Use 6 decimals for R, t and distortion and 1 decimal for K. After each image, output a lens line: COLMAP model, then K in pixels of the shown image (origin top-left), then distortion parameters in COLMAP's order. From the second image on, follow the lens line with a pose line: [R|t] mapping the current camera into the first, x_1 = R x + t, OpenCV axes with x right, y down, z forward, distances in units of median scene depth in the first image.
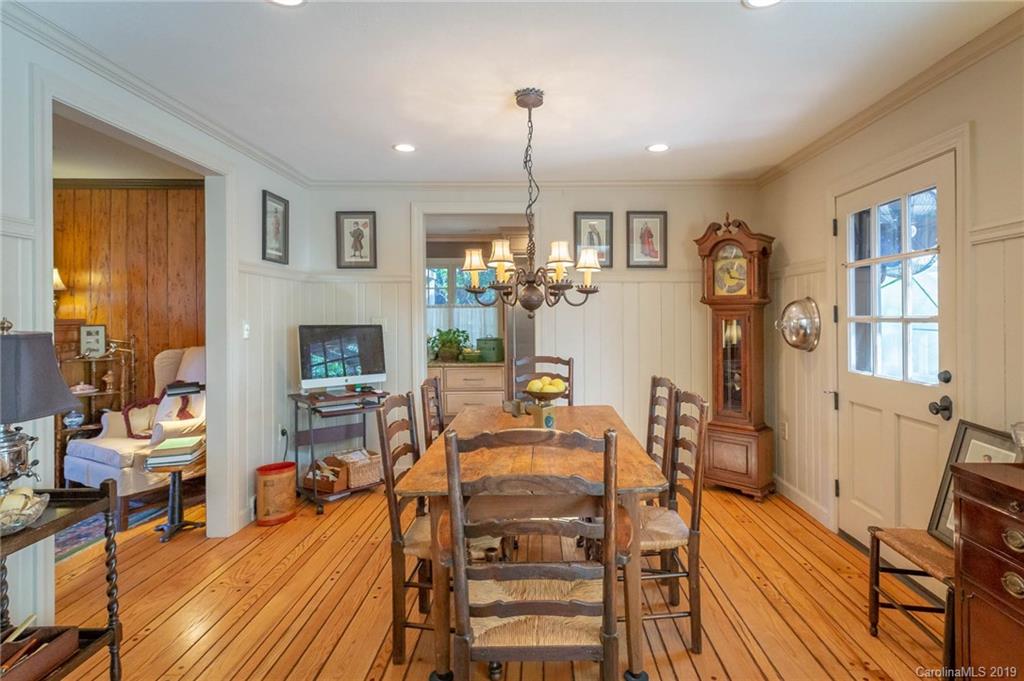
lens RADIAL K [[467.6, 0, 510.5], [0, 467.6, 322.7], [0, 0, 1]] dist [0.002222, 0.000118]
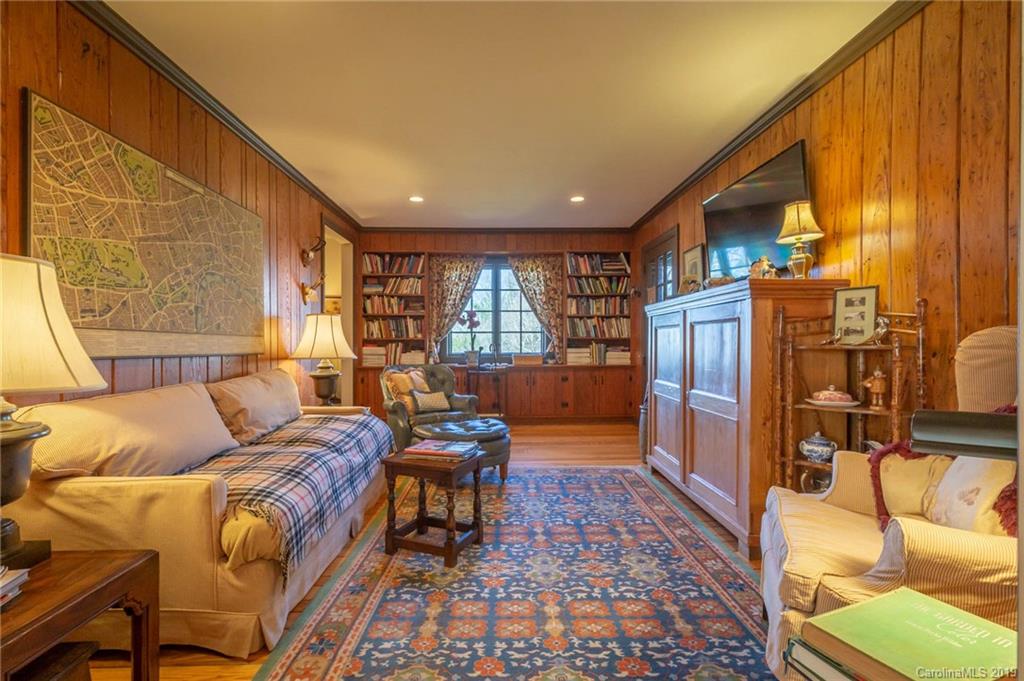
lens RADIAL K [[467.6, 0, 516.5], [0, 467.6, 349.2], [0, 0, 1]] dist [0.002222, 0.000118]
pose [[0.032858, 0.011563, -0.999393, -0.344421], [0.002650, 0.999929, 0.011656, 0.071615], [0.999457, -0.003031, 0.032825, 0.576931]]
